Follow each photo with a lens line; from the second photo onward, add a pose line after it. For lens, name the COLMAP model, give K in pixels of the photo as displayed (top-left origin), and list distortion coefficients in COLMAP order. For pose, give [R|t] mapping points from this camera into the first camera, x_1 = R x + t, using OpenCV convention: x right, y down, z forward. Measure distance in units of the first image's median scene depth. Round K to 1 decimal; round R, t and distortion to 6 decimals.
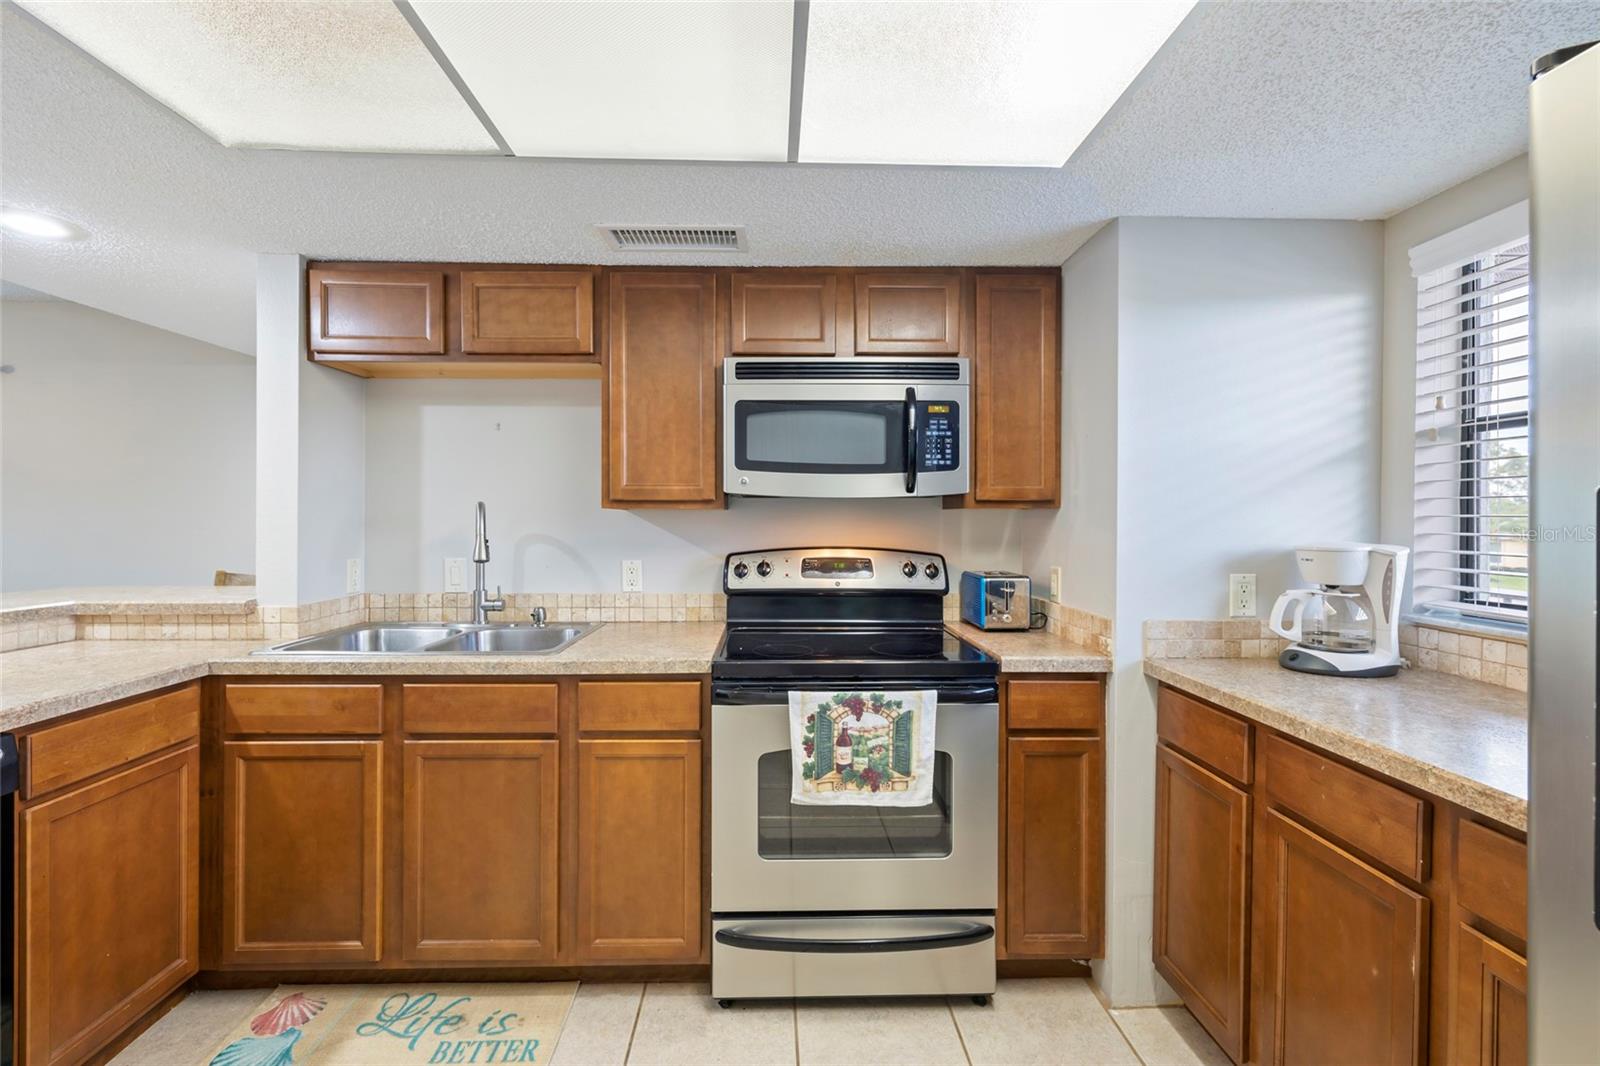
lens RADIAL K [[668.2, 0, 788.5], [0, 668.2, 520.2], [0, 0, 1]] dist [-0.000981, 0.000234]
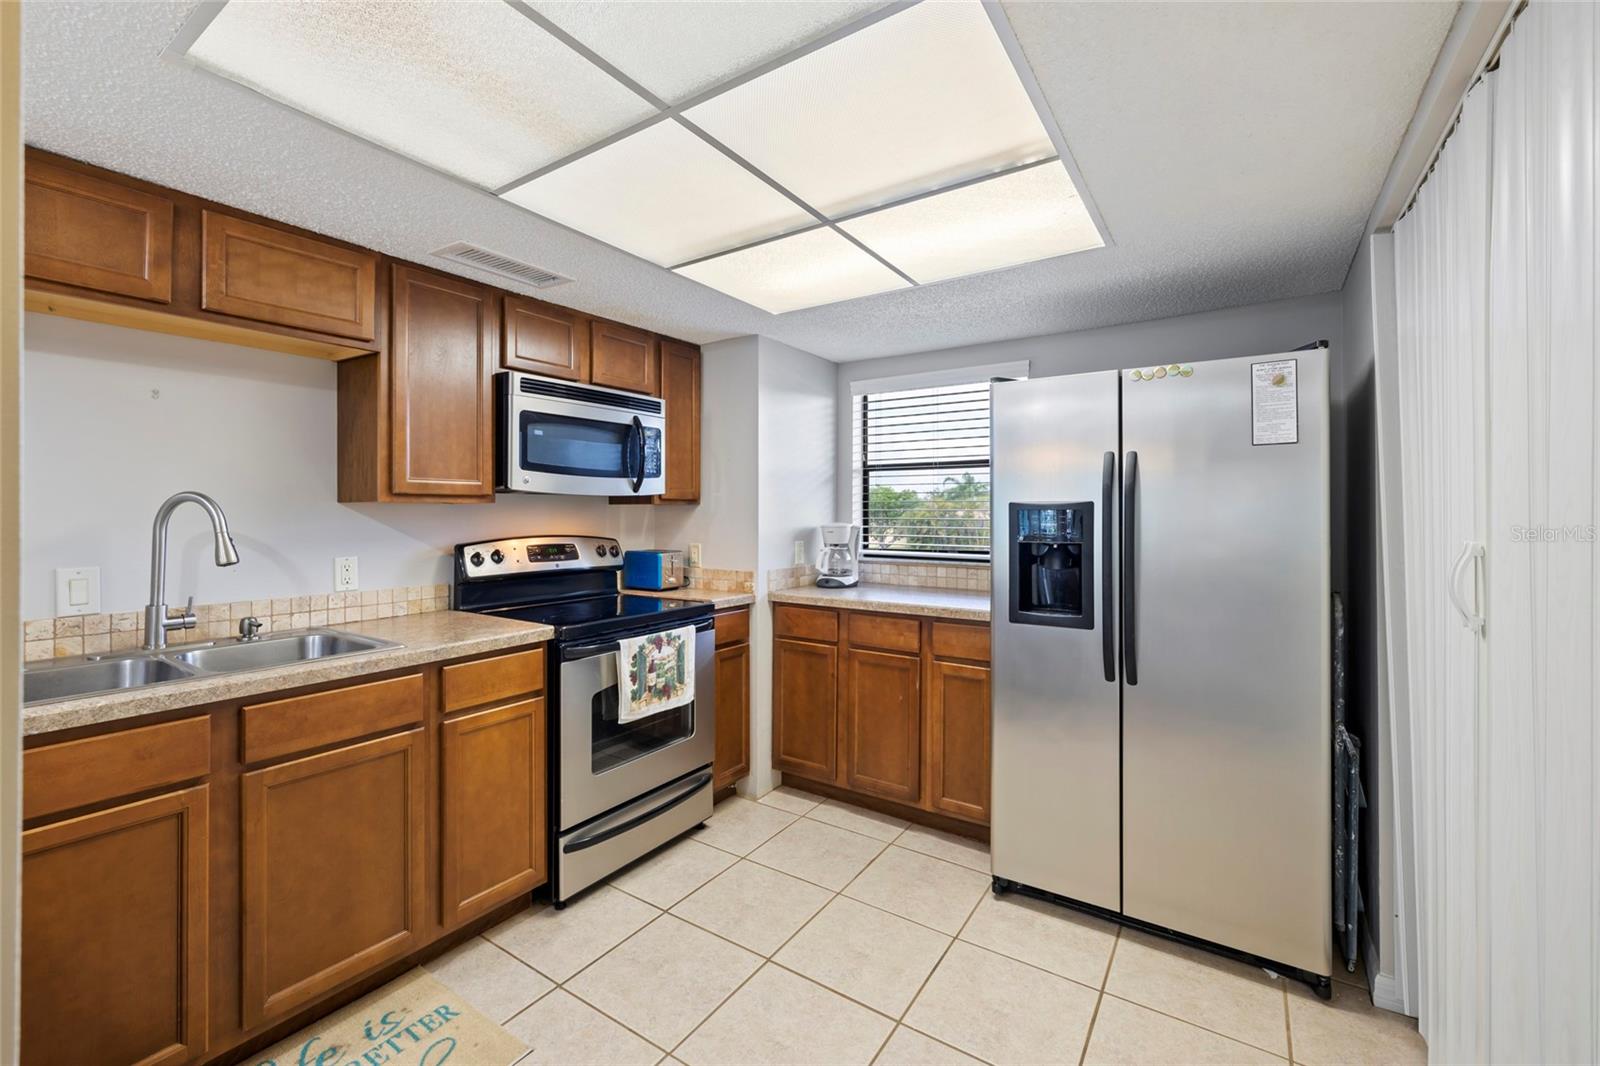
lens RADIAL K [[669.3, 0, 784.0], [0, 669.3, 509.2], [0, 0, 1]] dist [-0.003579, -0.000245]
pose [[0.587256, 0.001329, 0.809400, -0.852999], [0.003444, 0.999985, -0.004141, -0.000874], [-0.809394, 0.005220, 0.587243, -0.057123]]
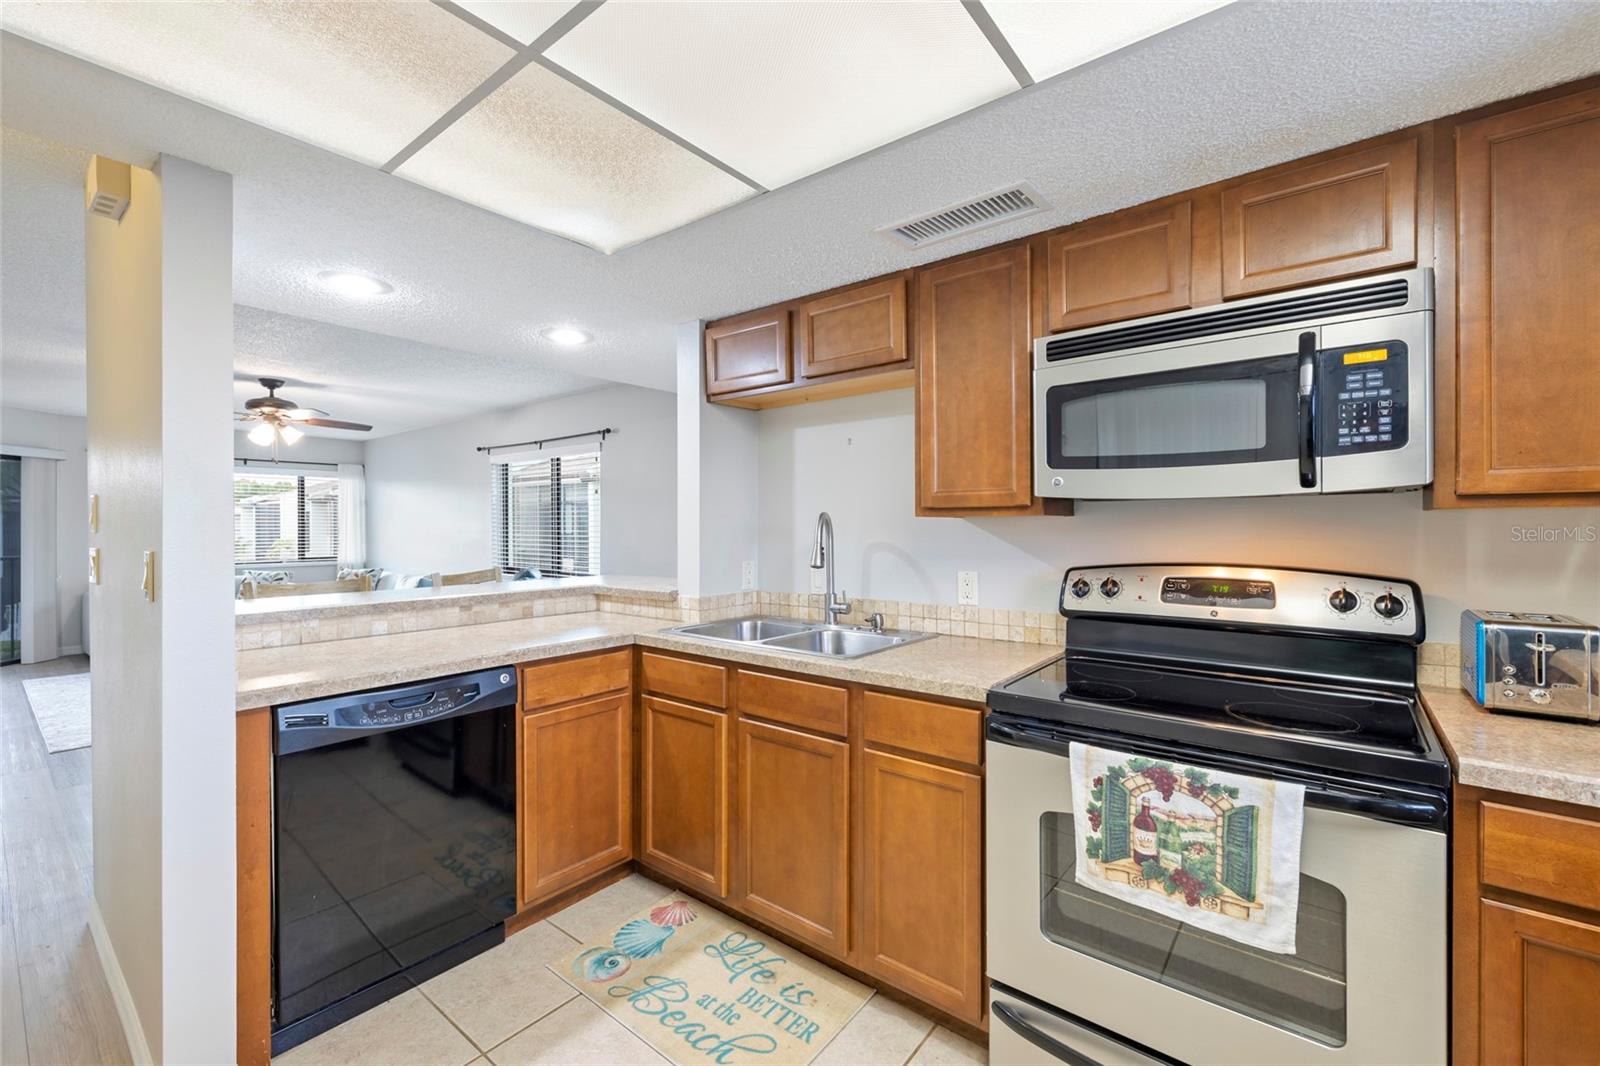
lens RADIAL K [[674.0, 0, 786.4], [0, 674.0, 528.0], [0, 0, 1]] dist [-0.001631, 0.000167]
pose [[0.759133, -0.003317, -0.650927, 0.256453], [0.003425, 0.999994, -0.001102, -0.001059], [0.650927, -0.001393, 0.759139, 0.155722]]
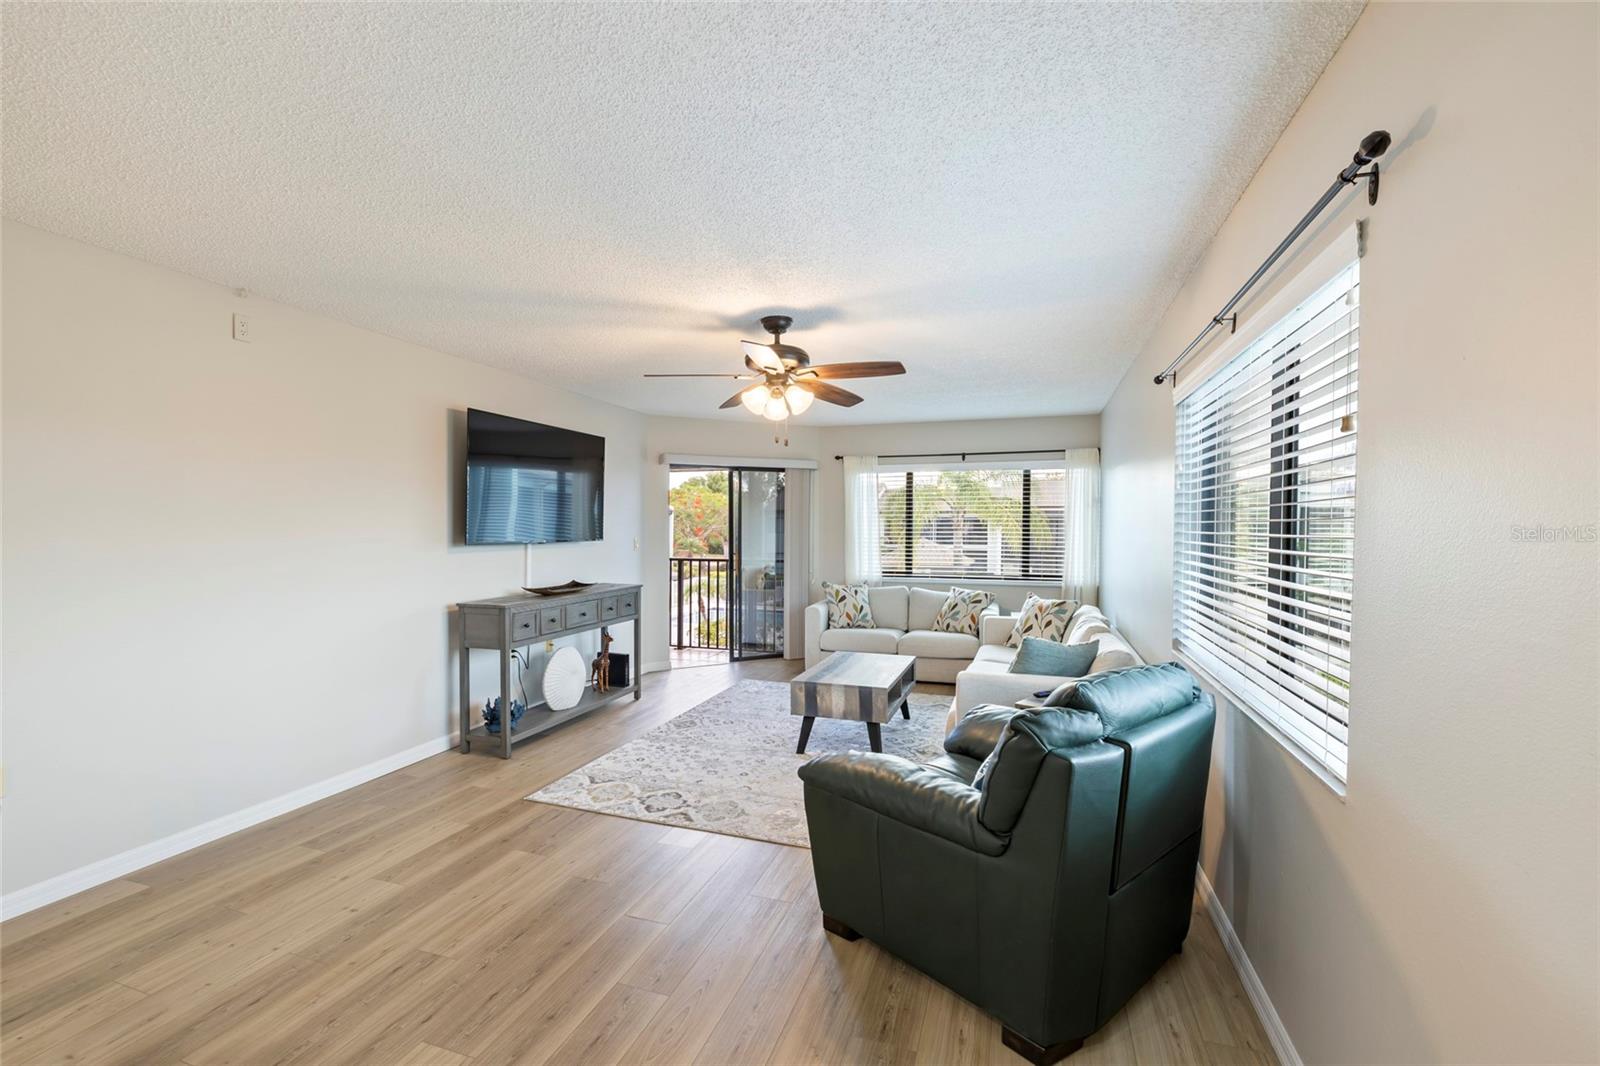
lens RADIAL K [[682.4, 0, 795.5], [0, 682.4, 536.5], [0, 0, 1]] dist [-0.001059, -0.000009]
pose [[-0.341938, 0.007205, -0.939695, -1.474030], [-0.008805, 0.999902, 0.010871, -0.046355], [0.939681, 0.011991, -0.341841, 1.640436]]
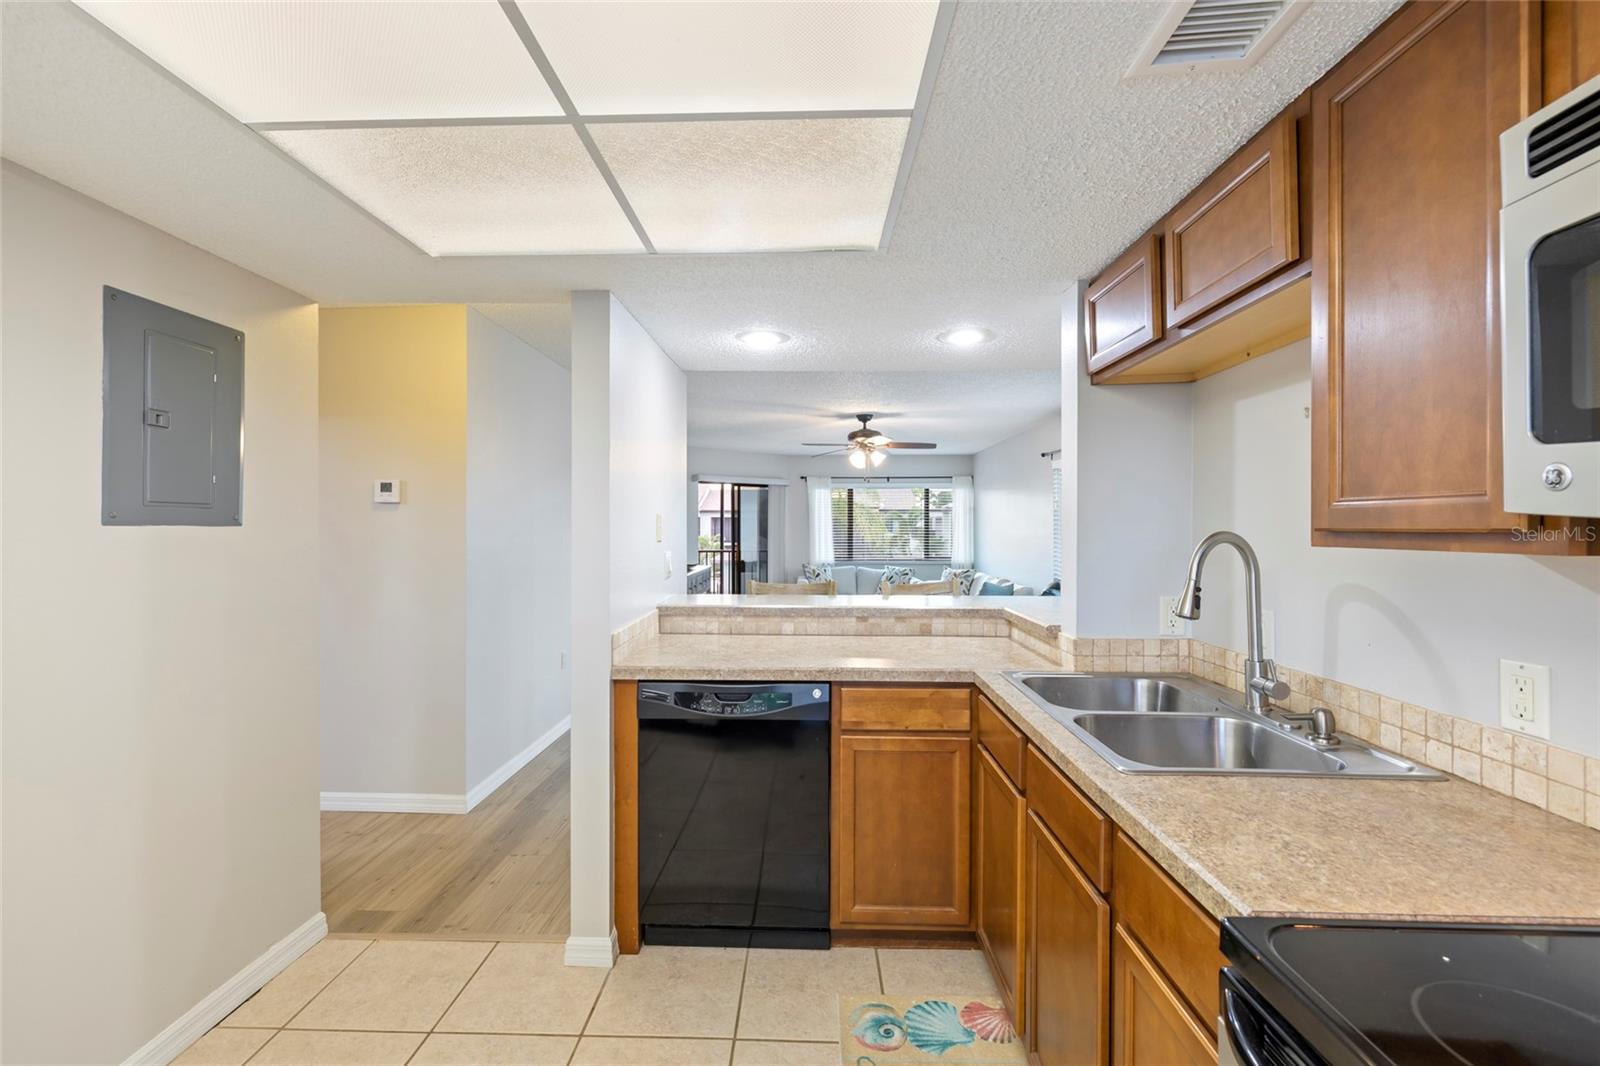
lens RADIAL K [[675.6, 0, 787.6], [0, 675.6, 528.0], [0, 0, 1]] dist [-0.002759, 0.000218]
pose [[-0.063421, -0.002356, -0.997984, 0.328346], [-0.003687, 0.999991, -0.002126, -0.034953], [0.997980, 0.003545, -0.063429, 0.732016]]
